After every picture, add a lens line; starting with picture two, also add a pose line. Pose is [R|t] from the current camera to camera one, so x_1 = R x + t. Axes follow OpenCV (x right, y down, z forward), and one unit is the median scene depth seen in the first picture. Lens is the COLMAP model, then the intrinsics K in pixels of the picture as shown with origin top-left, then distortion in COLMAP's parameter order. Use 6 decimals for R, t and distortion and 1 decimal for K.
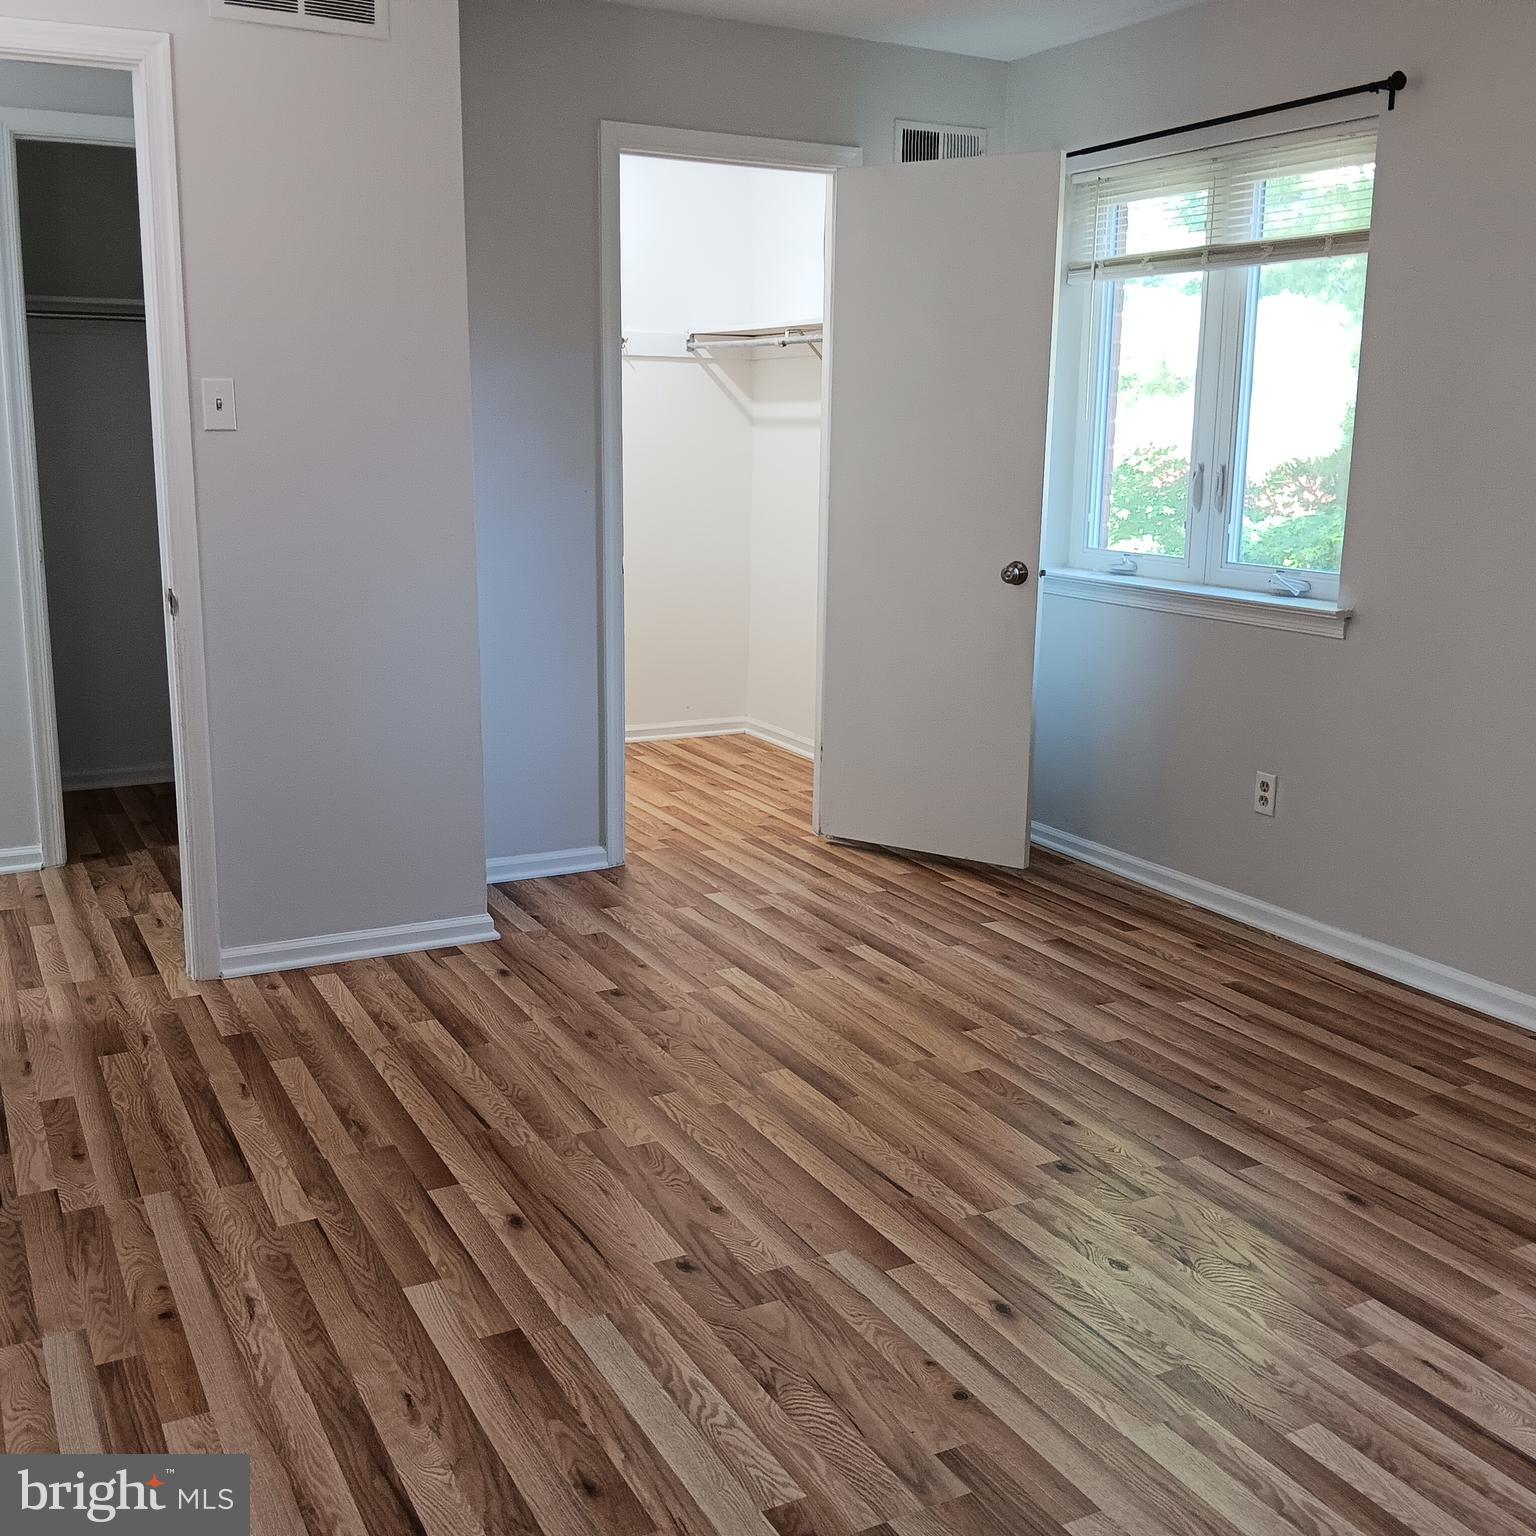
lens RADIAL K [[1589.3, 0, 772.7], [0, 1589.3, 739.2], [0, 0, 1]] dist [-0.008172, 0.000000]
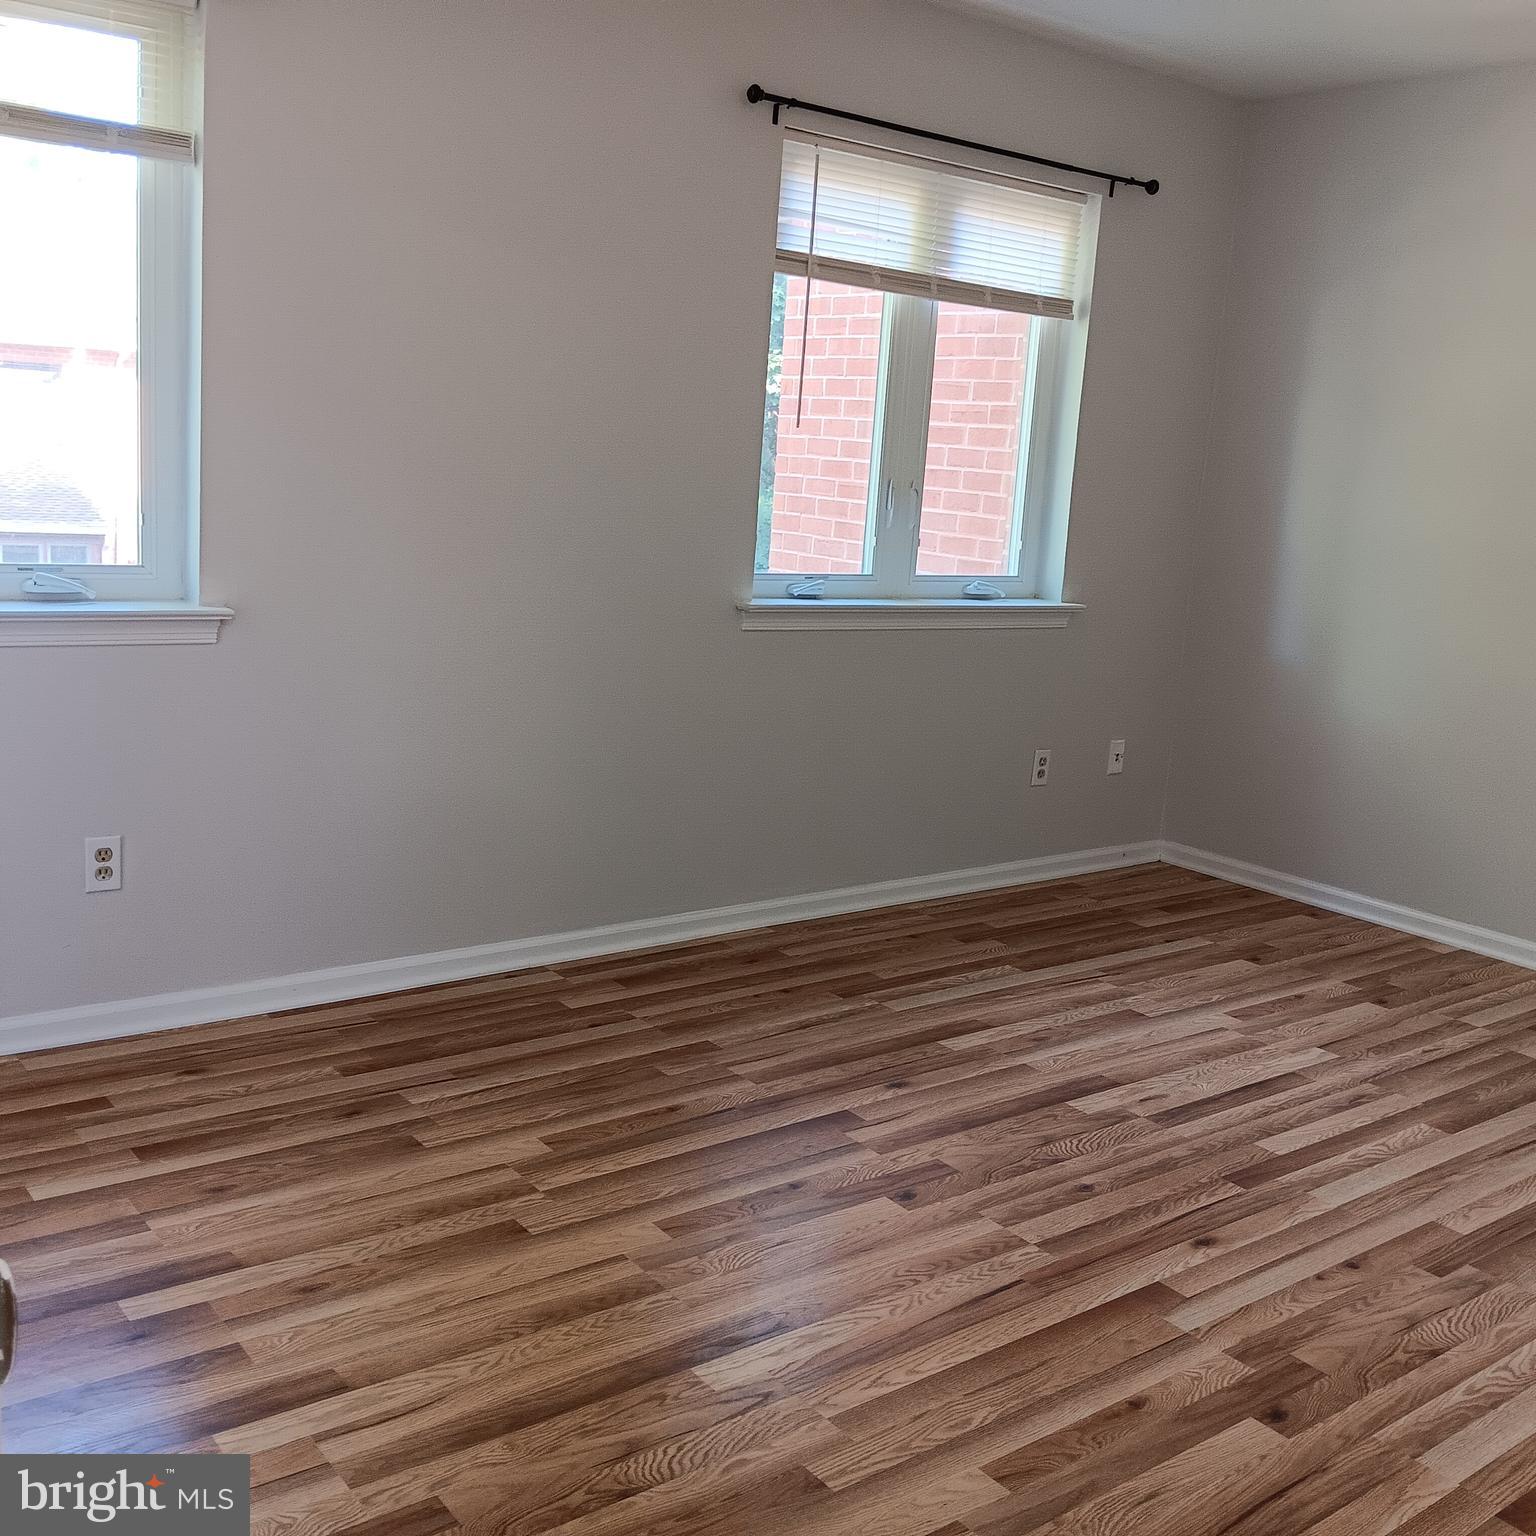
lens RADIAL K [[1589.3, 0, 757.8], [0, 1589.3, 757.4], [0, 0, 1]] dist [-0.008172, 0.000000]
pose [[-0.156062, -0.213382, 0.964423, -0.573995], [0.124846, 0.964295, 0.233556, -0.191555], [-0.979826, 0.156854, -0.123850, 0.984695]]
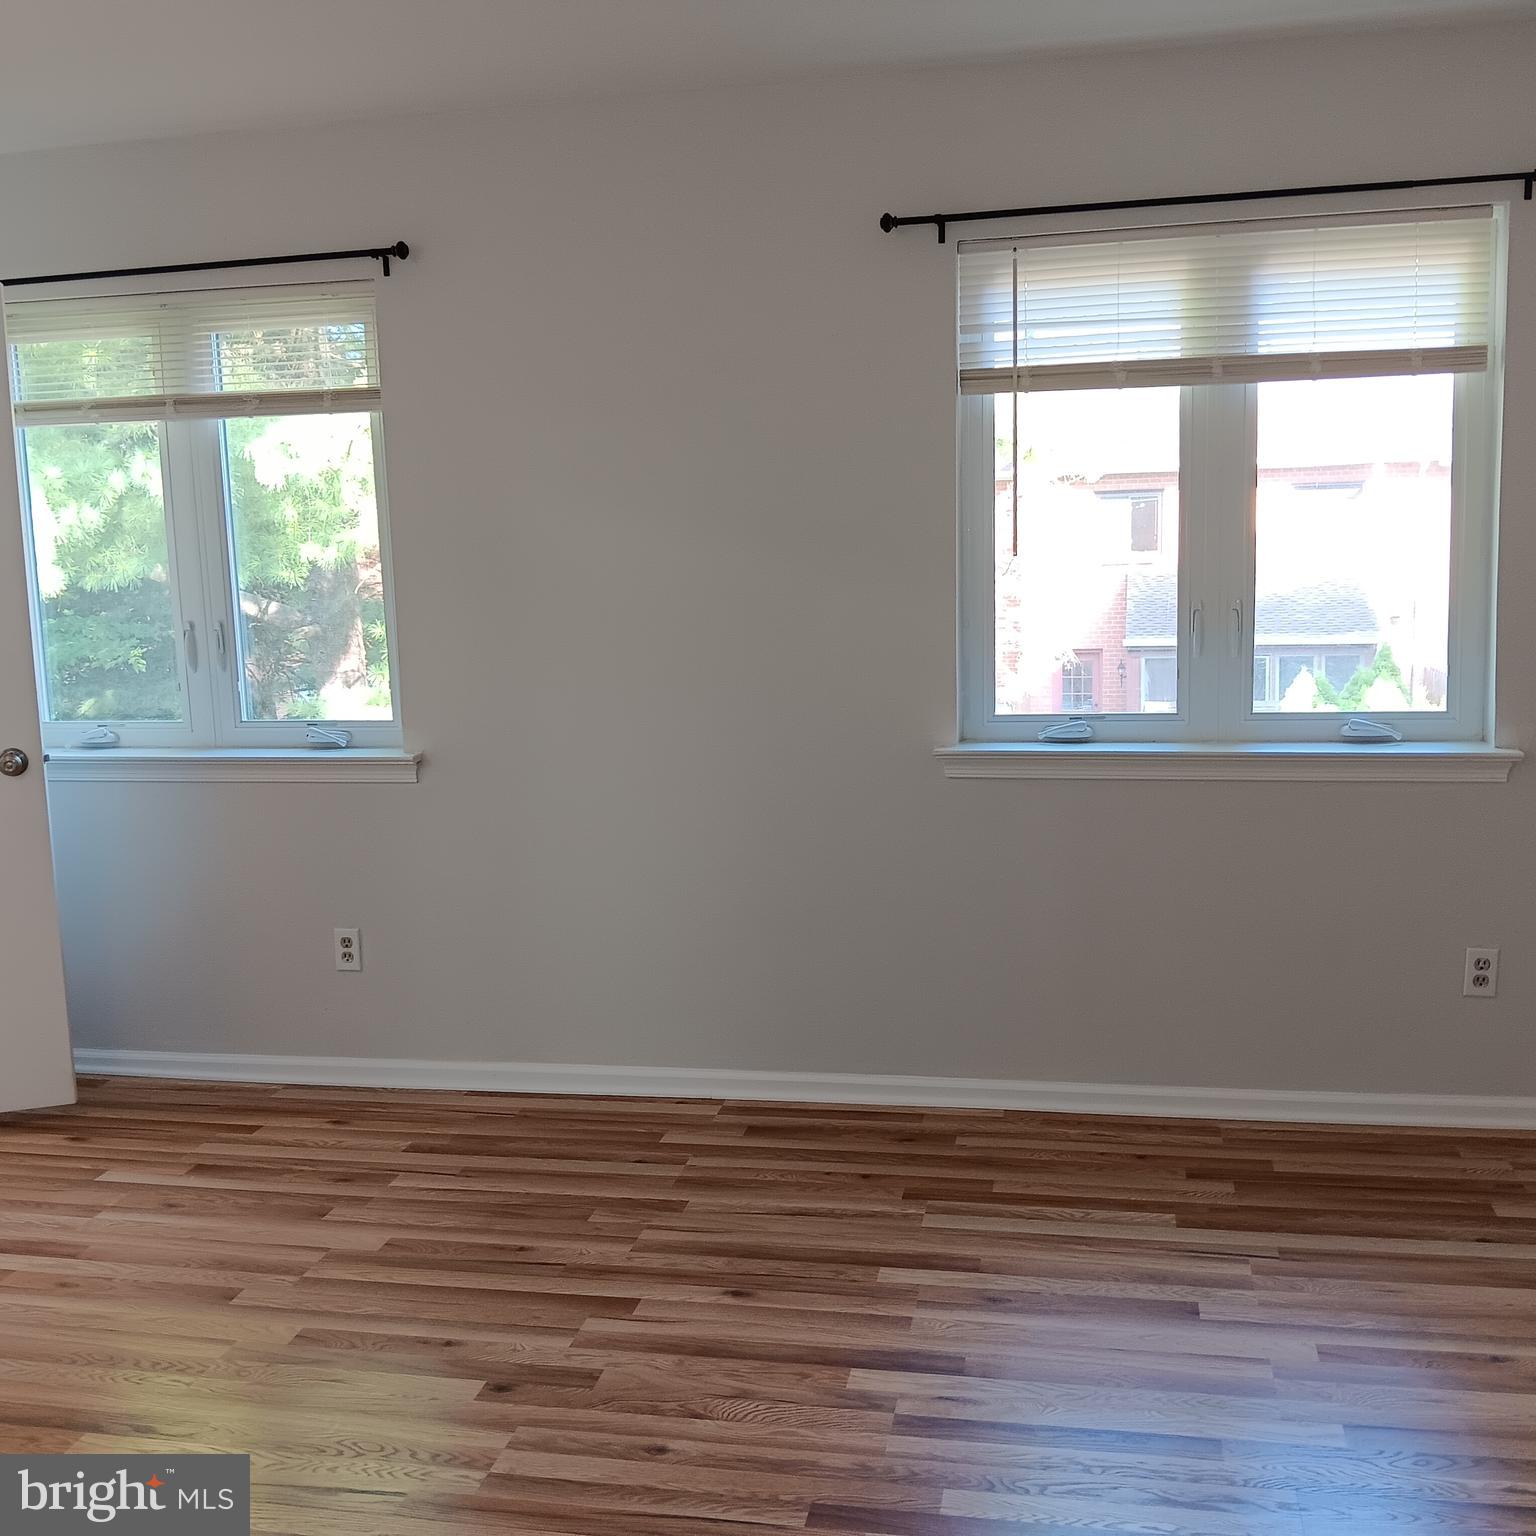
lens RADIAL K [[1589.3, 0, 758.5], [0, 1589.3, 742.8], [0, 0, 1]] dist [-0.008172, 0.000000]
pose [[0.642636, -0.138894, 0.753477, -0.309465], [0.192046, 0.981237, 0.017083, -0.073959], [-0.741712, 0.133724, 0.657252, 0.192159]]
